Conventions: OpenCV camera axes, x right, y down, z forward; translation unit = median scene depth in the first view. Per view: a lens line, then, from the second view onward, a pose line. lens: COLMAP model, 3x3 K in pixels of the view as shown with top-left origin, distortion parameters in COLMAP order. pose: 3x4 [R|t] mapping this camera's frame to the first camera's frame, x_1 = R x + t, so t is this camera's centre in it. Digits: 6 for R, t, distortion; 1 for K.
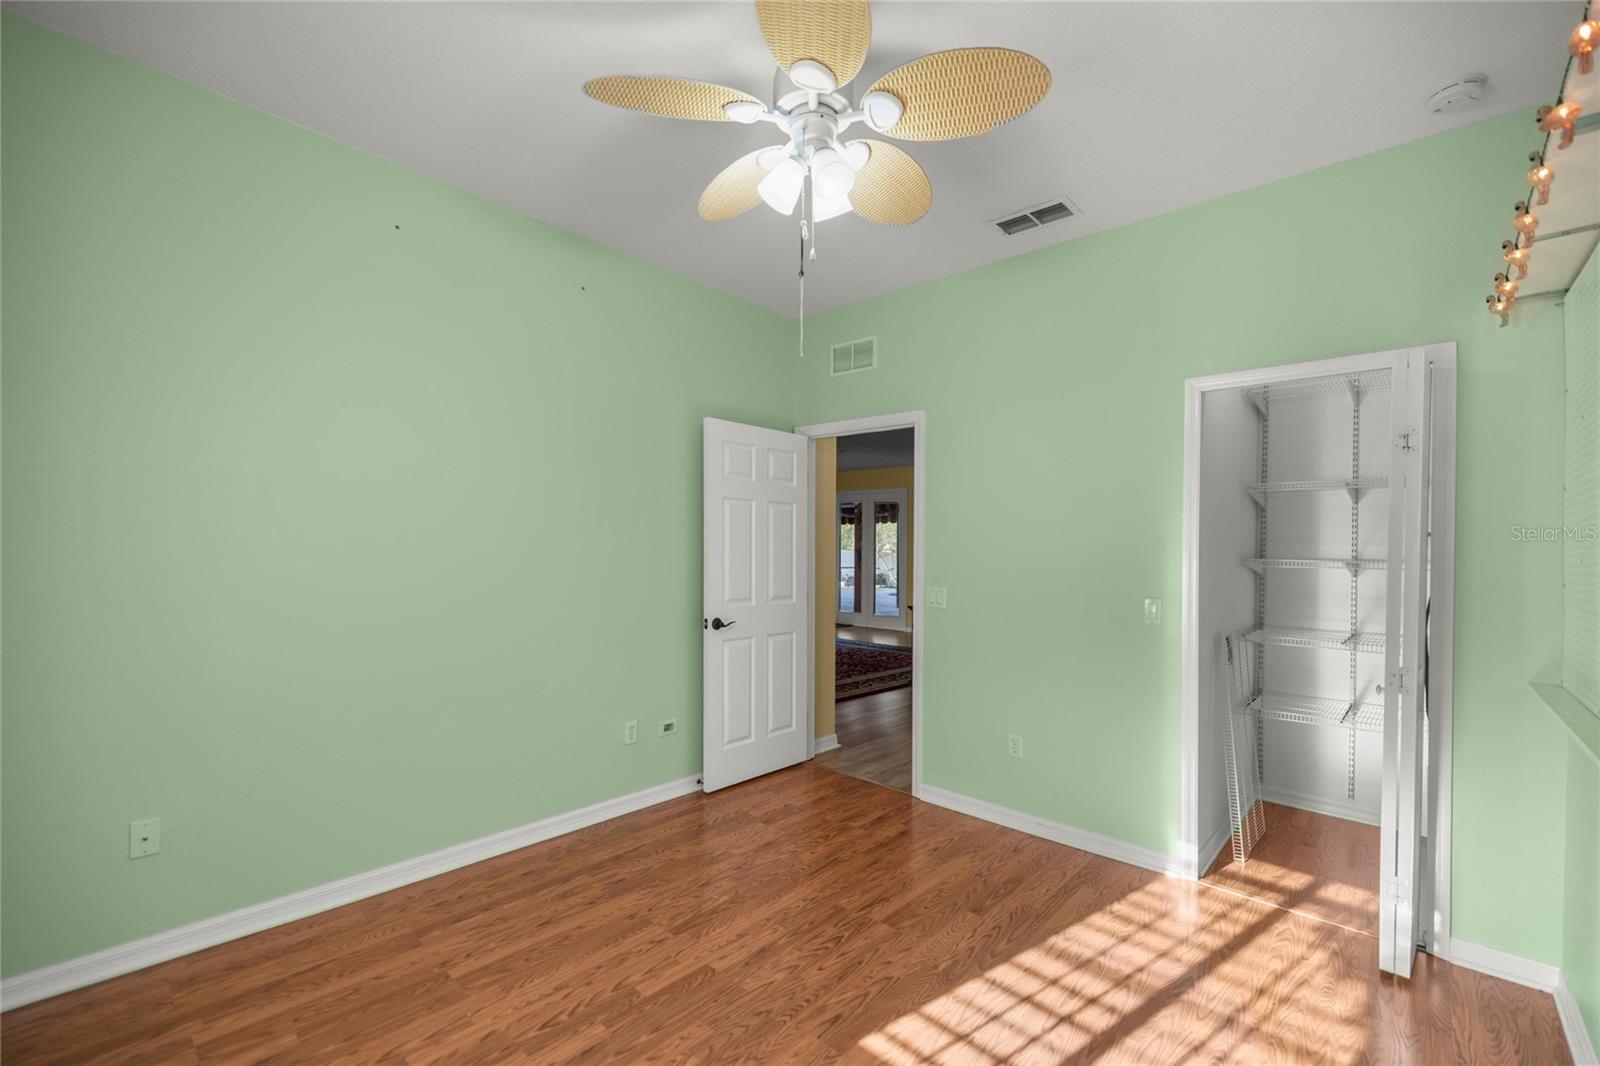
lens RADIAL K [[653.5, 0, 799.1], [0, 653.5, 537.0], [0, 0, 1]] dist [0.000116, -0.000004]
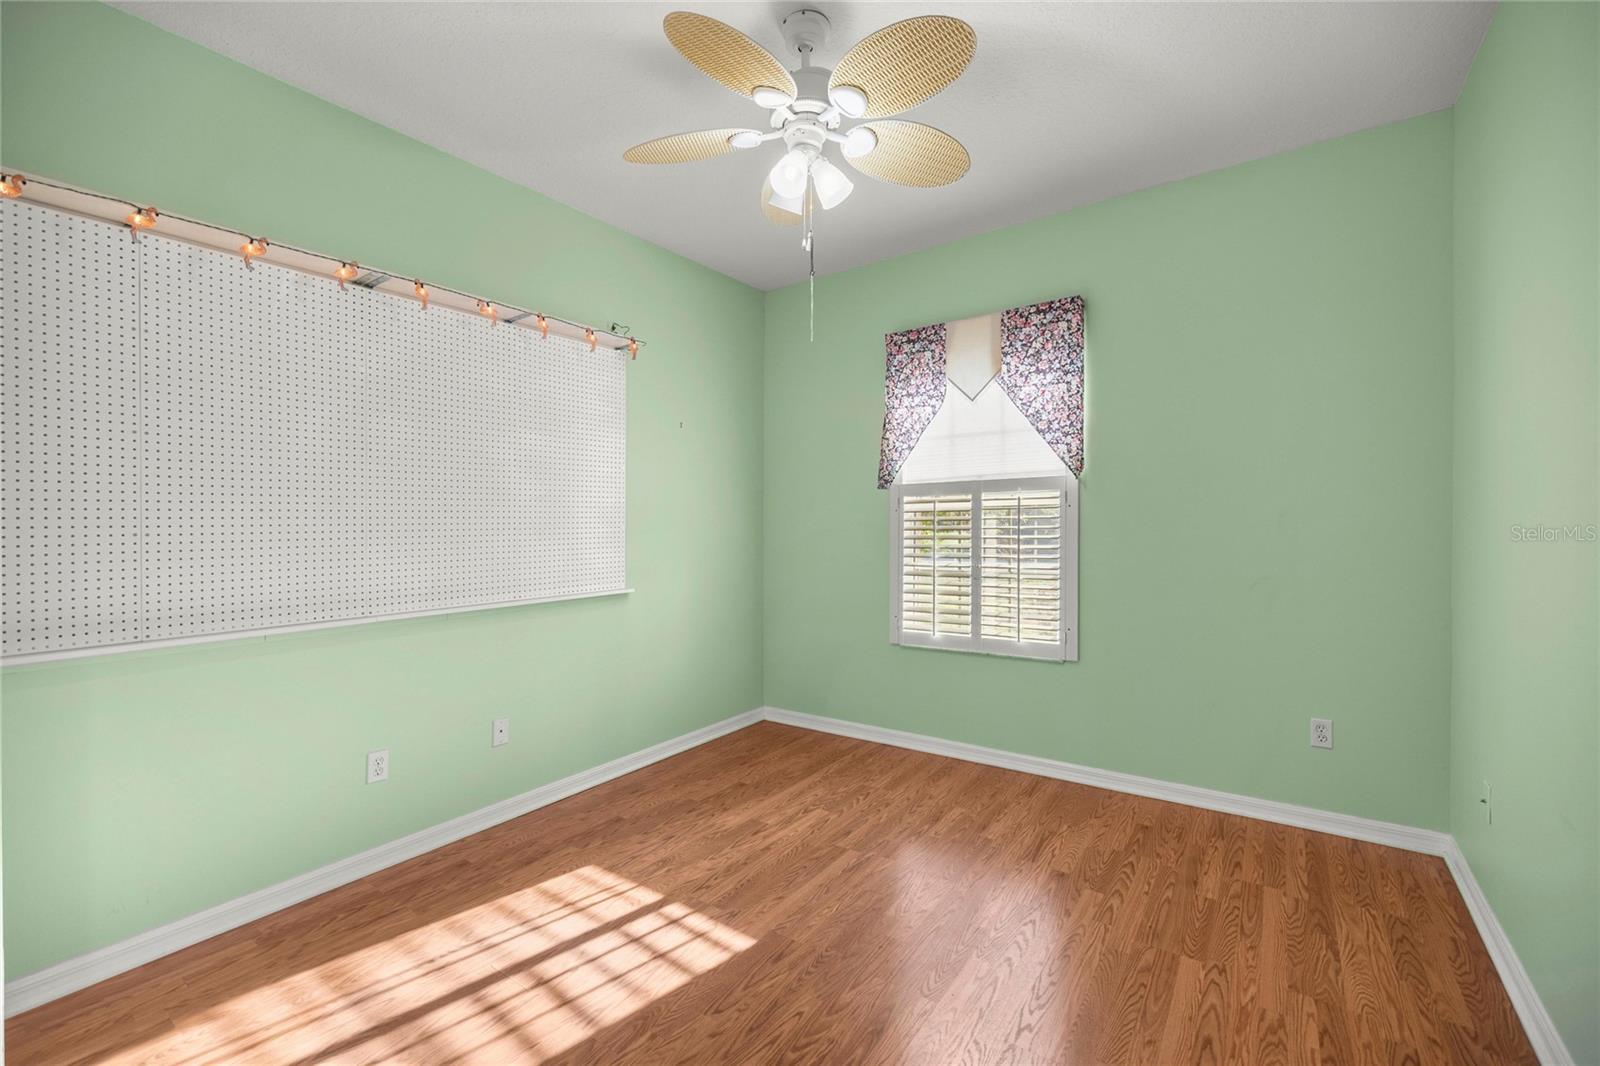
lens RADIAL K [[653.5, 0, 799.4], [0, 653.5, 540.0], [0, 0, 1]] dist [0.000116, -0.000004]
pose [[-0.992542, -0.002764, -0.121874, 0.144950], [-0.003167, 0.999990, 0.003108, 0.073550], [0.121864, 0.003470, -0.992541, 1.953738]]
